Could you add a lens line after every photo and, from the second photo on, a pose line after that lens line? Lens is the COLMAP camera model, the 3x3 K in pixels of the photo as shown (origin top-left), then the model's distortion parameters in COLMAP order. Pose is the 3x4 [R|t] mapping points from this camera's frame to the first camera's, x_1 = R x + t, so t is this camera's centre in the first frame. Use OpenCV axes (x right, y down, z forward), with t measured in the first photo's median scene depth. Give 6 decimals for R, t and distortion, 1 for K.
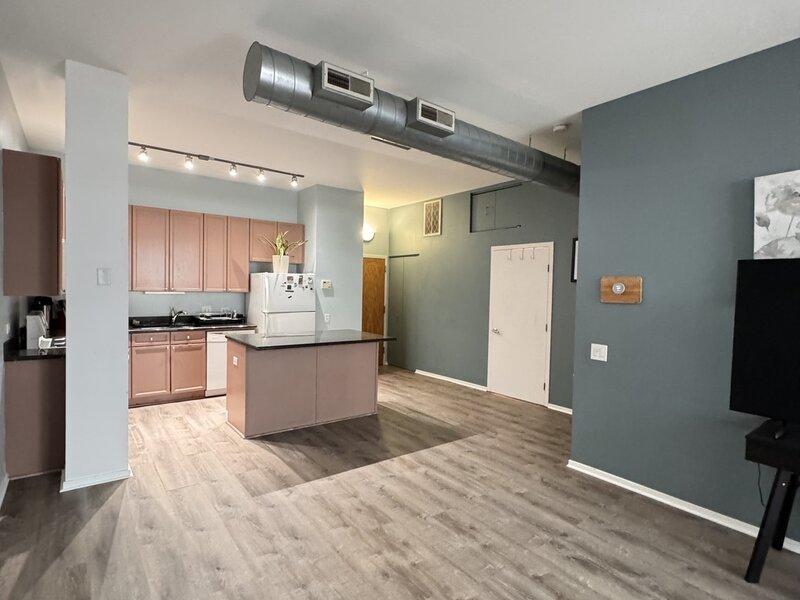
lens RADIAL K [[423.7, 0, 398.6], [0, 423.7, 300.0], [0, 0, 1]] dist [-0.006276, 0.002739]
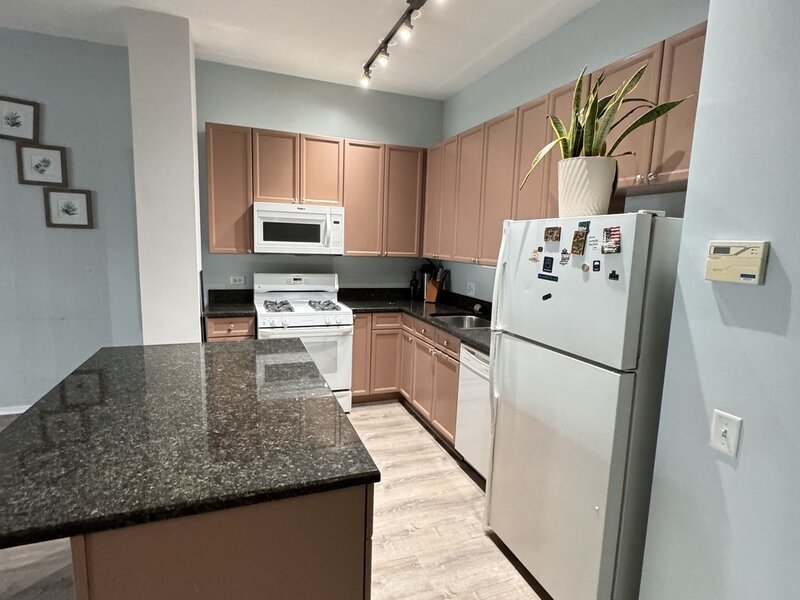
lens RADIAL K [[423.7, 0, 401.4], [0, 423.7, 300.4], [0, 0, 1]] dist [-0.006276, 0.002739]
pose [[-0.282172, 0.101858, -0.953941, 0.061026], [-0.071642, 0.989334, 0.126828, -0.035385], [0.956685, 0.104130, -0.271865, 0.990033]]
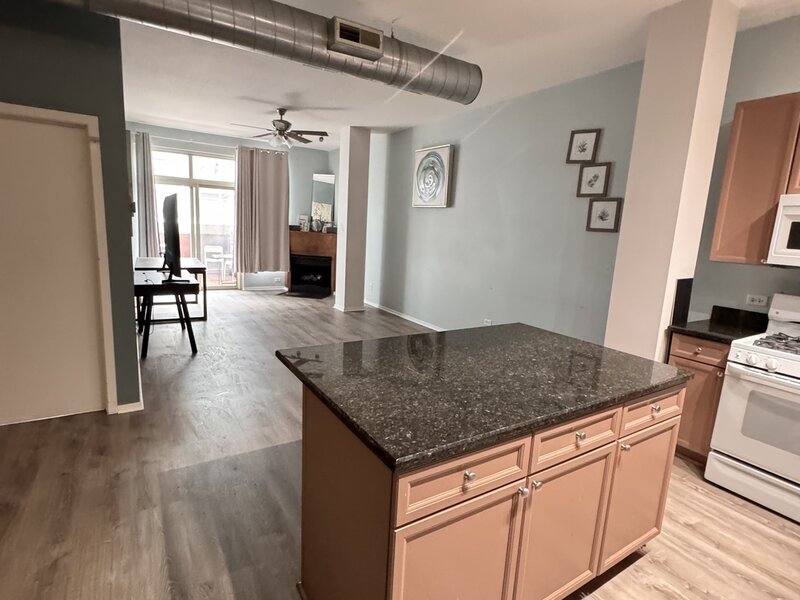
lens RADIAL K [[423.7, 0, 400.6], [0, 423.7, 299.9], [0, 0, 1]] dist [-0.006276, 0.002739]
pose [[-0.993192, -0.090871, 0.072888, -0.117582], [-0.073956, 0.975293, 0.208167, -0.038410], [-0.090004, 0.201359, -0.975374, 1.095964]]
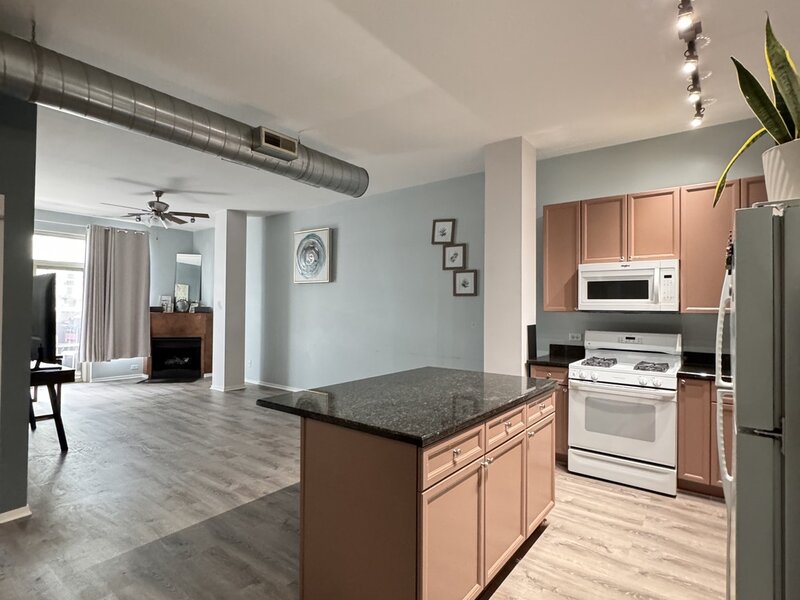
lens RADIAL K [[423.7, 0, 400.3], [0, 423.7, 299.6], [0, 0, 1]] dist [-0.006276, 0.002739]
pose [[-0.964472, -0.036124, -0.261703, -0.025074], [-0.039330, 0.999202, 0.007024, -0.021064], [0.261241, 0.017068, -0.965123, 1.181353]]
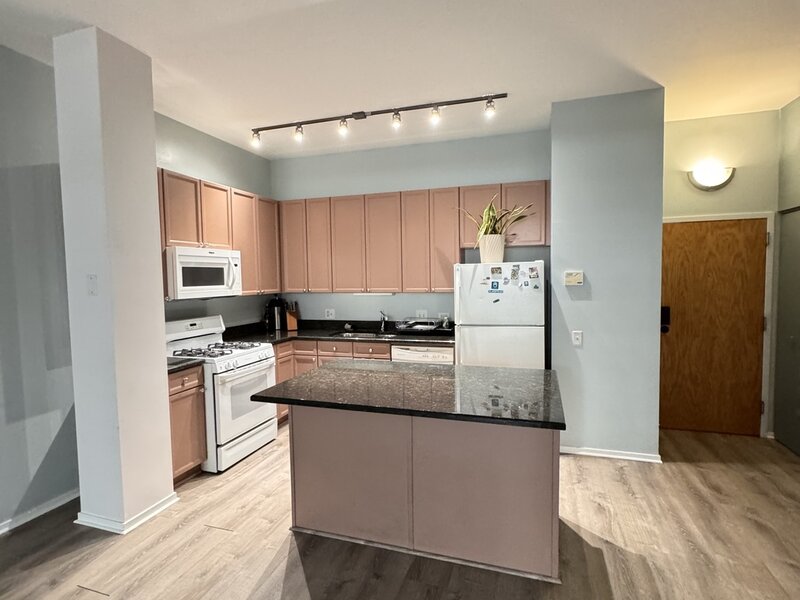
lens RADIAL K [[423.7, 0, 401.4], [0, 423.7, 298.8], [0, 0, 1]] dist [-0.006276, 0.002739]
pose [[0.569754, 0.014577, -0.821686, 0.174254], [0.002149, 0.999813, 0.019228, -0.022329], [0.821812, -0.012721, 0.569616, 0.536670]]
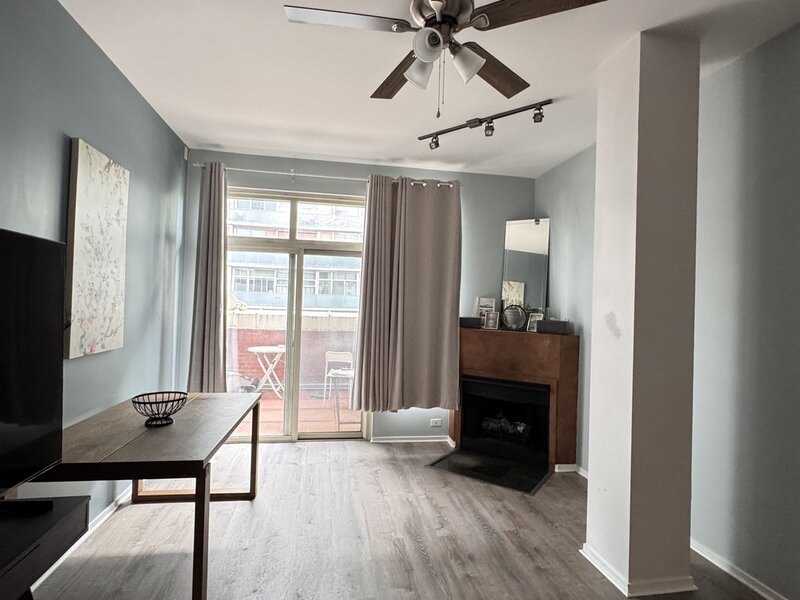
lens RADIAL K [[423.7, 0, 400.6], [0, 423.7, 304.5], [0, 0, 1]] dist [-0.006276, 0.002739]
pose [[-0.885907, -0.046886, 0.461487, 0.146725], [-0.032616, 0.998712, 0.038853, -0.005451], [-0.462714, 0.019369, -0.886296, 0.352613]]
